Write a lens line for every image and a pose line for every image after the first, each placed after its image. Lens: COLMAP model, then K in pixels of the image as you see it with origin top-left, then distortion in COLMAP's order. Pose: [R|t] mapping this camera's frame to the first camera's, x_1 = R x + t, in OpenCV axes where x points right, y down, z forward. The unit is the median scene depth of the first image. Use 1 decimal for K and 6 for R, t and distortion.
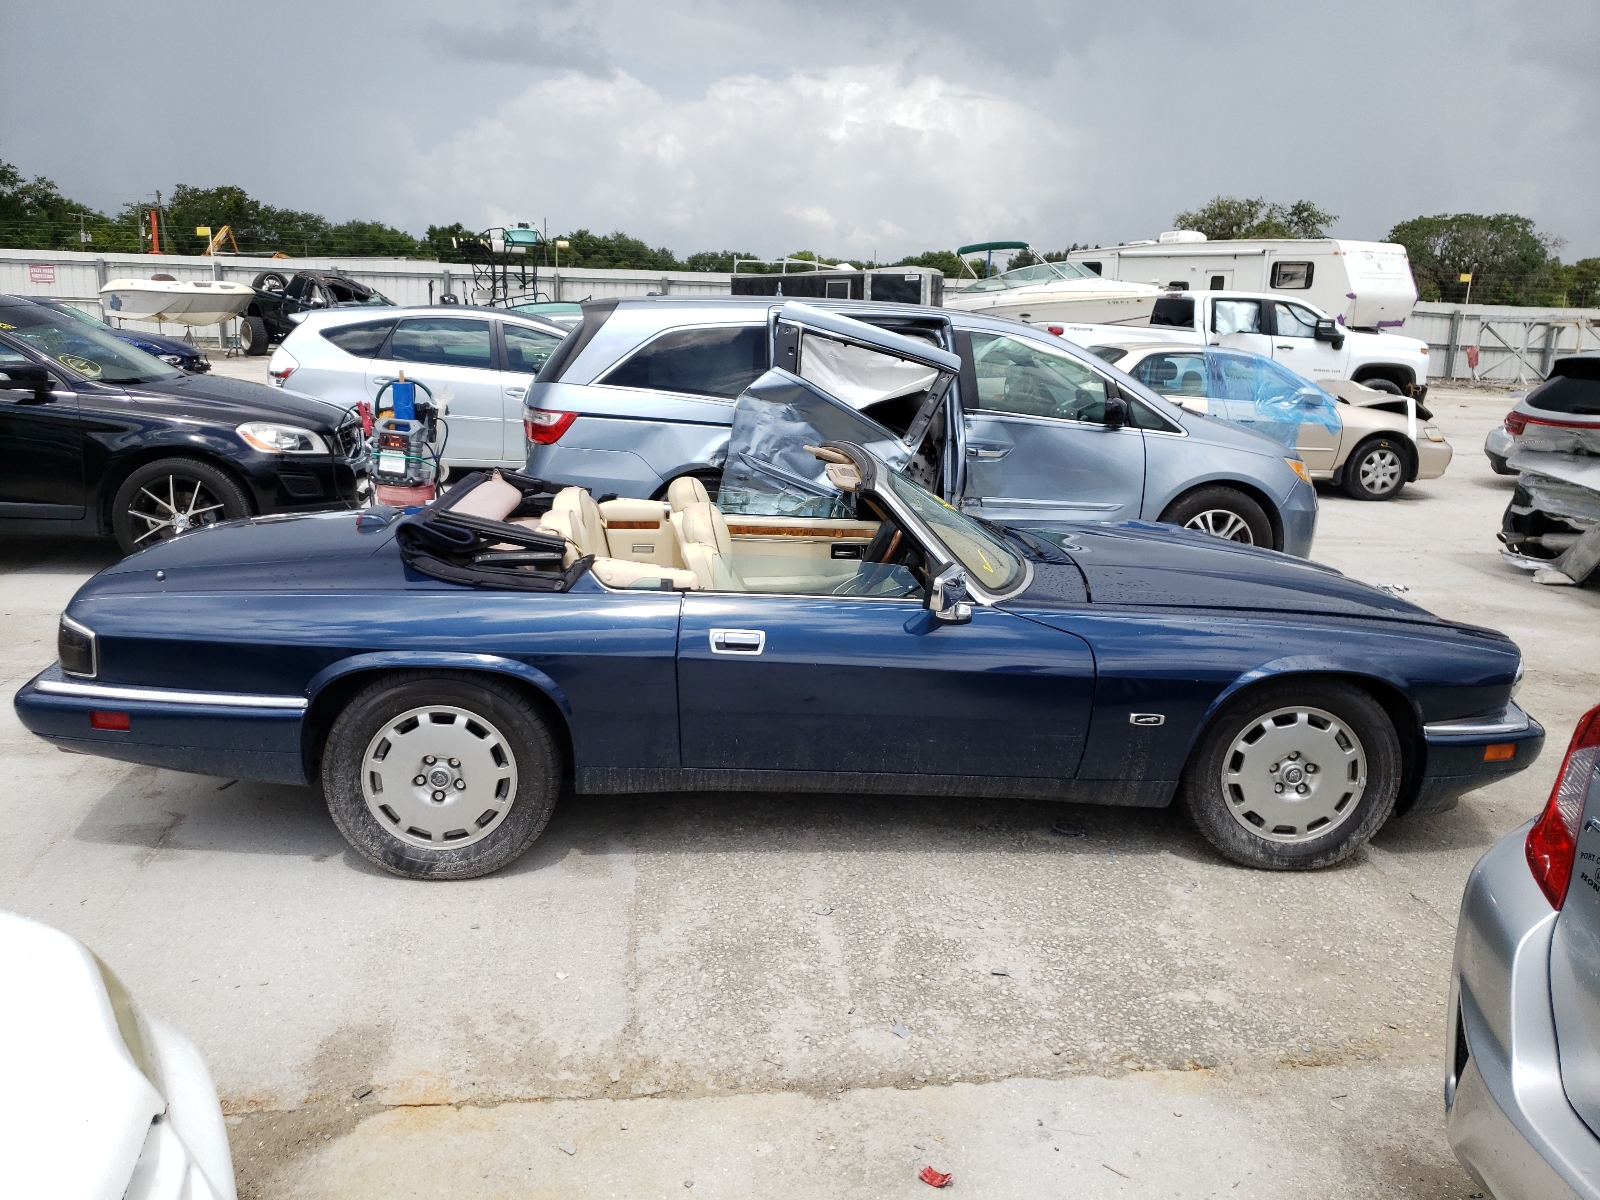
lens RADIAL K [[1346.4, 0, 803.2], [0, 1346.4, 607.6], [0, 0, 1]] dist [0.038969, -0.003151]
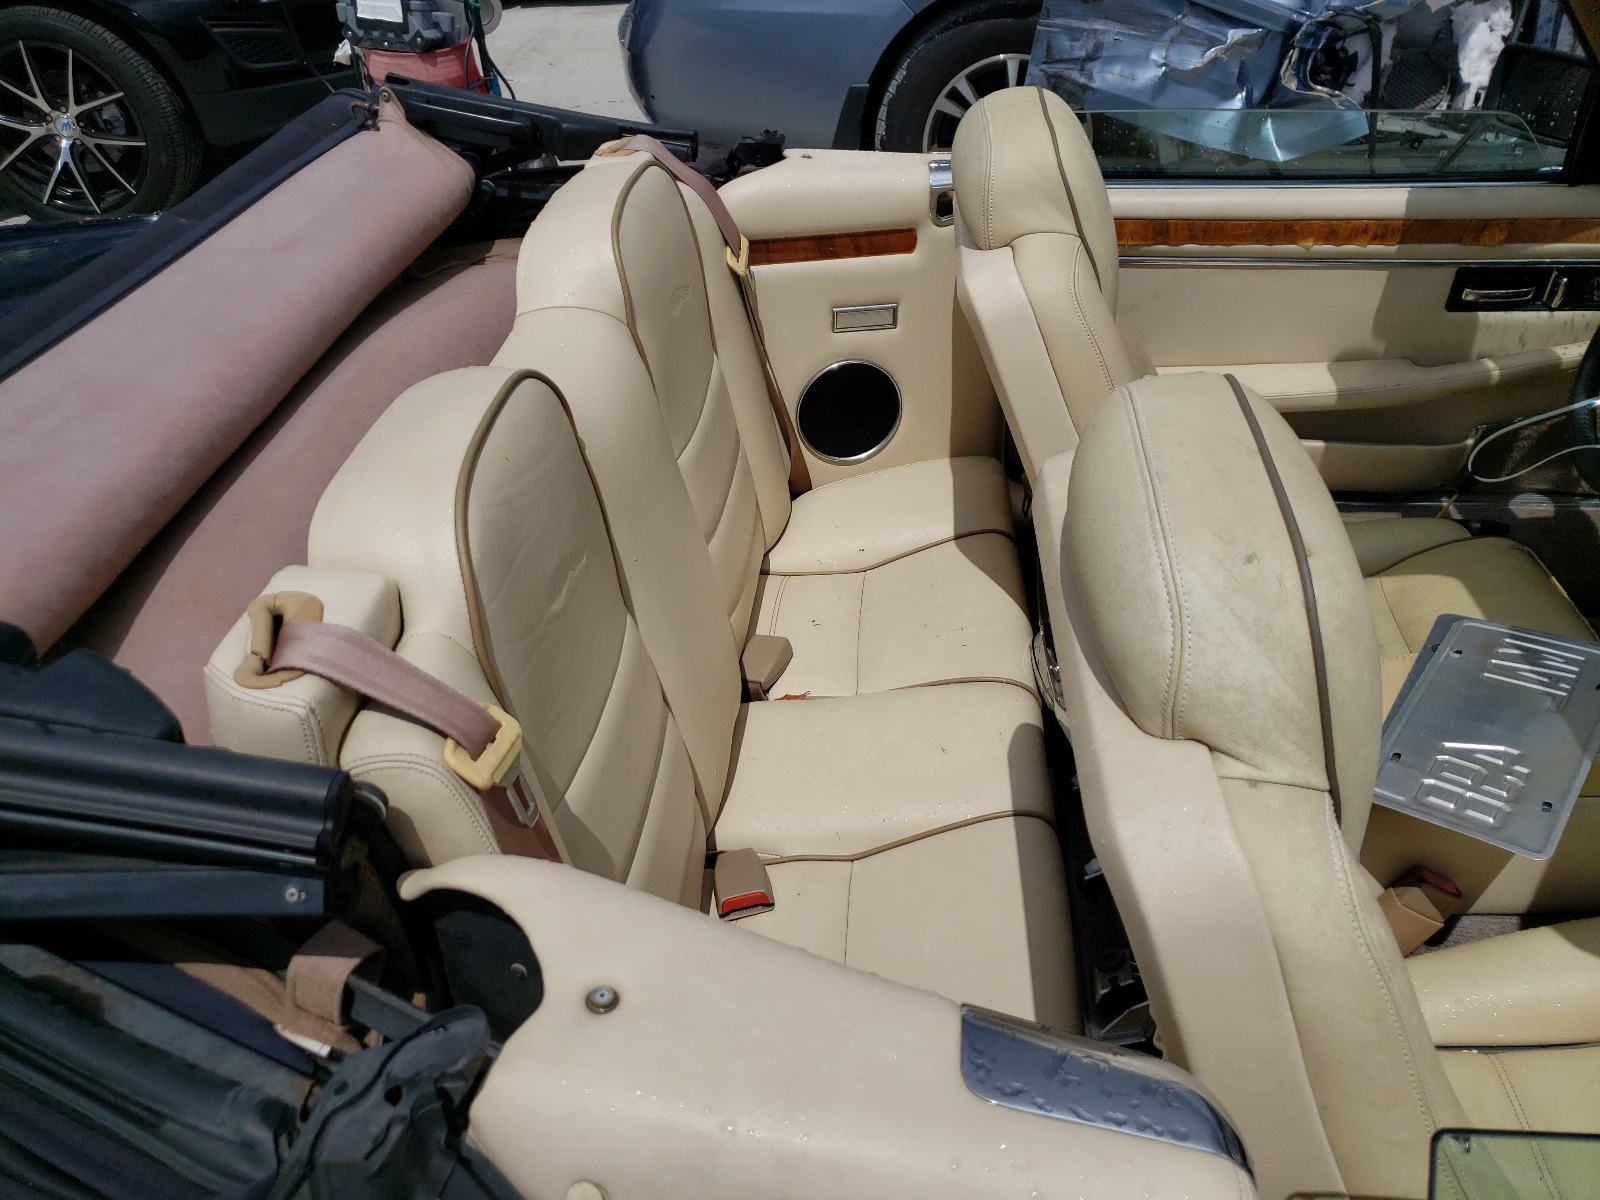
lens RADIAL K [[1346.4, 0, 795.9], [0, 1346.4, 595.0], [0, 0, 1]] dist [0.038969, -0.003151]
pose [[0.982528, 0.030645, -0.183575, -0.053086], [0.034882, 0.938553, 0.343368, -0.068083], [0.182817, -0.343772, 0.921086, 0.487176]]
